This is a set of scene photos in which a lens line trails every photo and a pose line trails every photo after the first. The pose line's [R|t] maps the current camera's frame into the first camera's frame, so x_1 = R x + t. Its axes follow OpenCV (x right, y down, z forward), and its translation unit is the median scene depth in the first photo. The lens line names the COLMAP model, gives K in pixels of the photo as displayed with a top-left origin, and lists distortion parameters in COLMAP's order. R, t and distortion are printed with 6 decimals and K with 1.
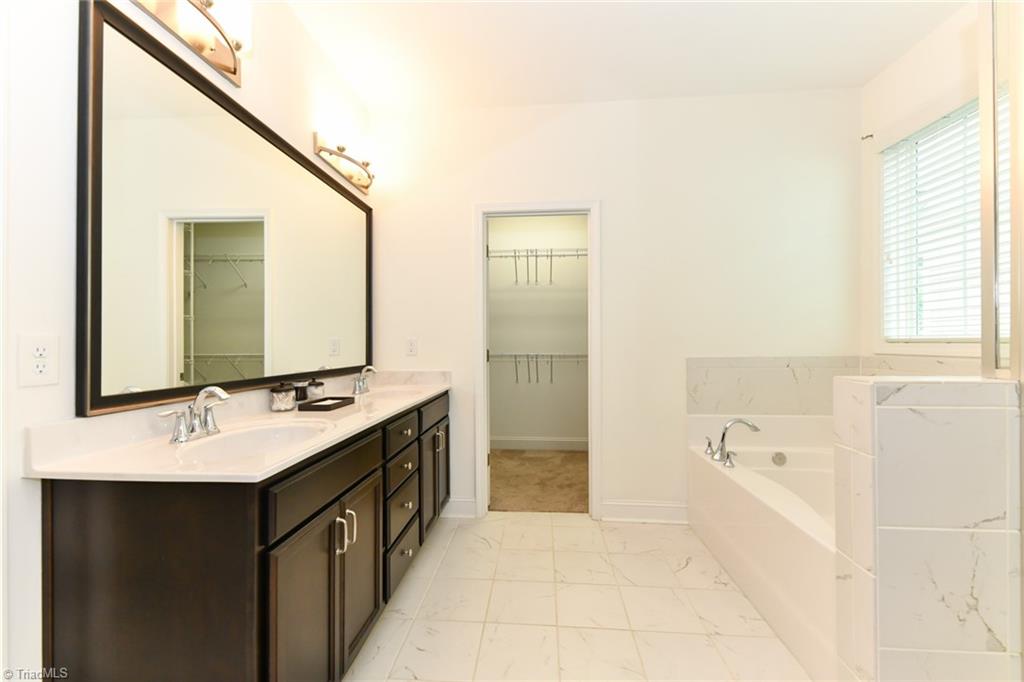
lens RADIAL K [[408.7, 0, 517.6], [0, 408.7, 341.5], [0, 0, 1]] dist [0.015077, -0.001957]
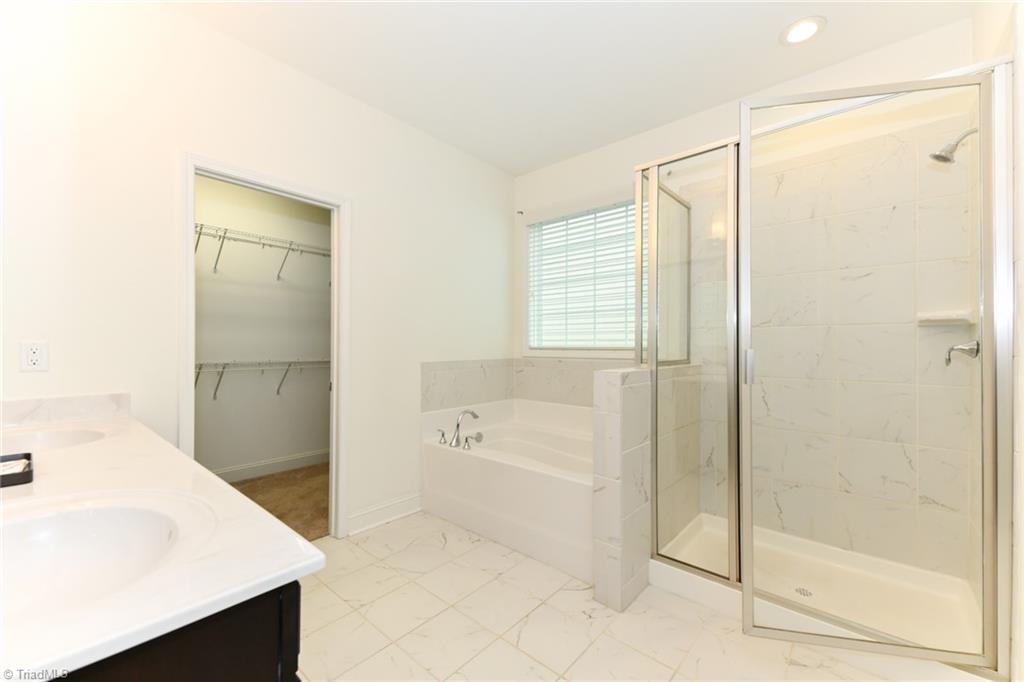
lens RADIAL K [[408.7, 0, 511.5], [0, 408.7, 345.0], [0, 0, 1]] dist [0.015077, -0.001957]
pose [[0.593697, 0.009158, 0.804636, -0.379122], [-0.008445, 0.999951, -0.005149, -0.004981], [-0.804644, -0.003738, 0.593746, 0.145553]]
